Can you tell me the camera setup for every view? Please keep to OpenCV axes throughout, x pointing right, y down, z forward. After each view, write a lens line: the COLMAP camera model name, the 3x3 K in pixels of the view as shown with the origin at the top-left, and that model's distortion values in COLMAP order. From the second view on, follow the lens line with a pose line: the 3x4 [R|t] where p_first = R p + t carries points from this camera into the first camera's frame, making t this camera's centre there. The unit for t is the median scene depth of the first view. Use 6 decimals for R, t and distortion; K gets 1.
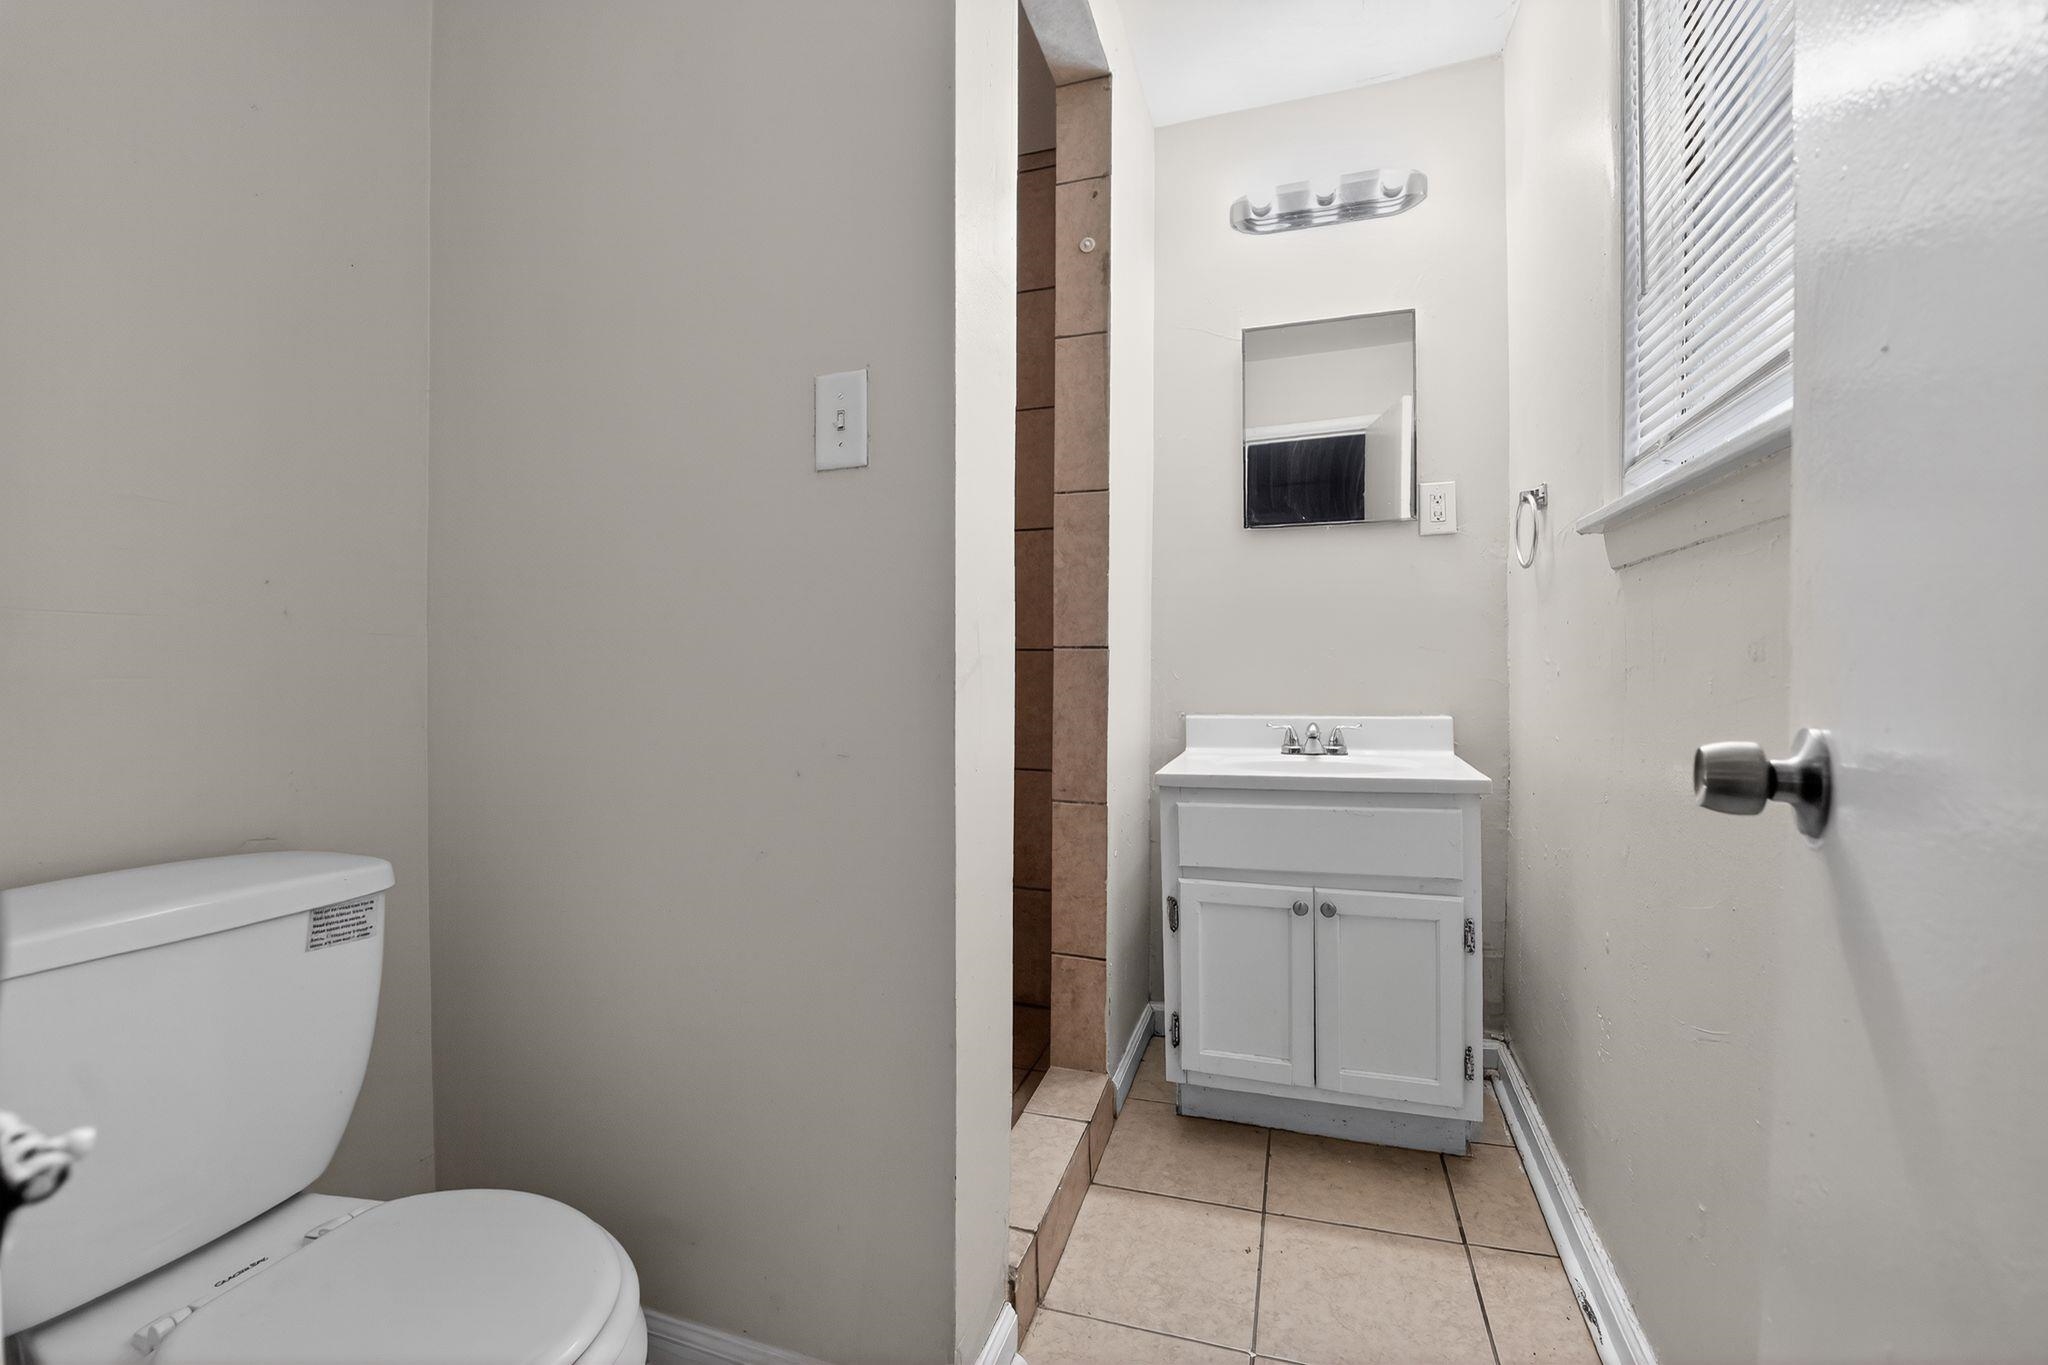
lens RADIAL K [[859.1, 0, 1031.9], [0, 859.1, 656.0], [0, 0, 1]] dist [-0.022695, -0.000258]
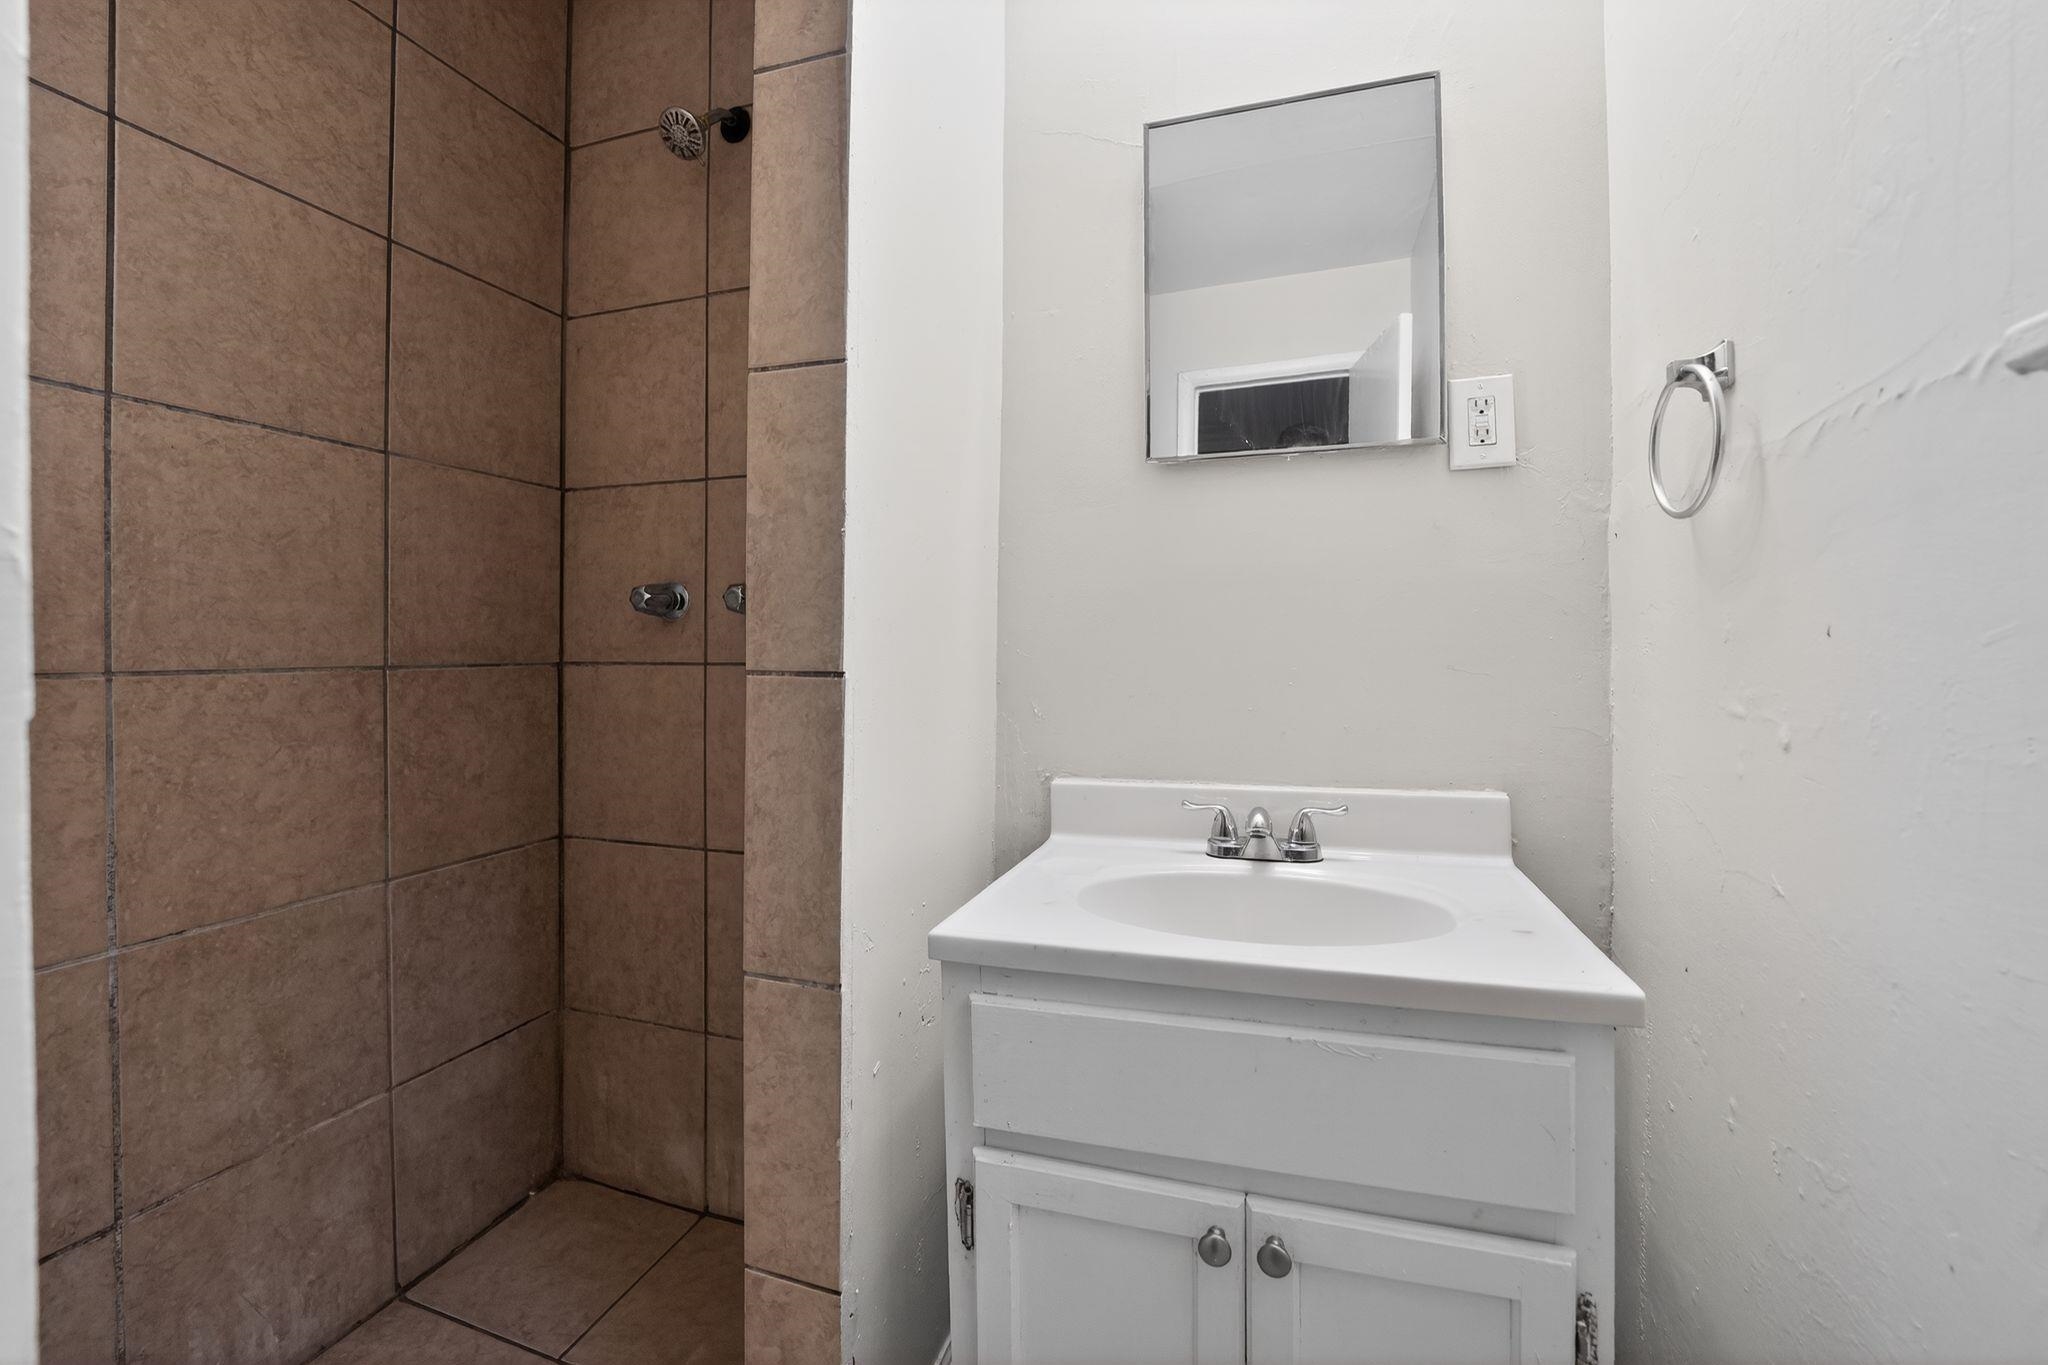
lens RADIAL K [[854.4, 0, 1029.7], [0, 854.4, 639.0], [0, 0, 1]] dist [-0.023537, 0.000276]
pose [[0.999857, 0.004494, 0.016329, 0.187303], [-0.004334, 0.999942, -0.009859, -0.026095], [-0.016372, 0.009787, 0.999818, 0.497050]]
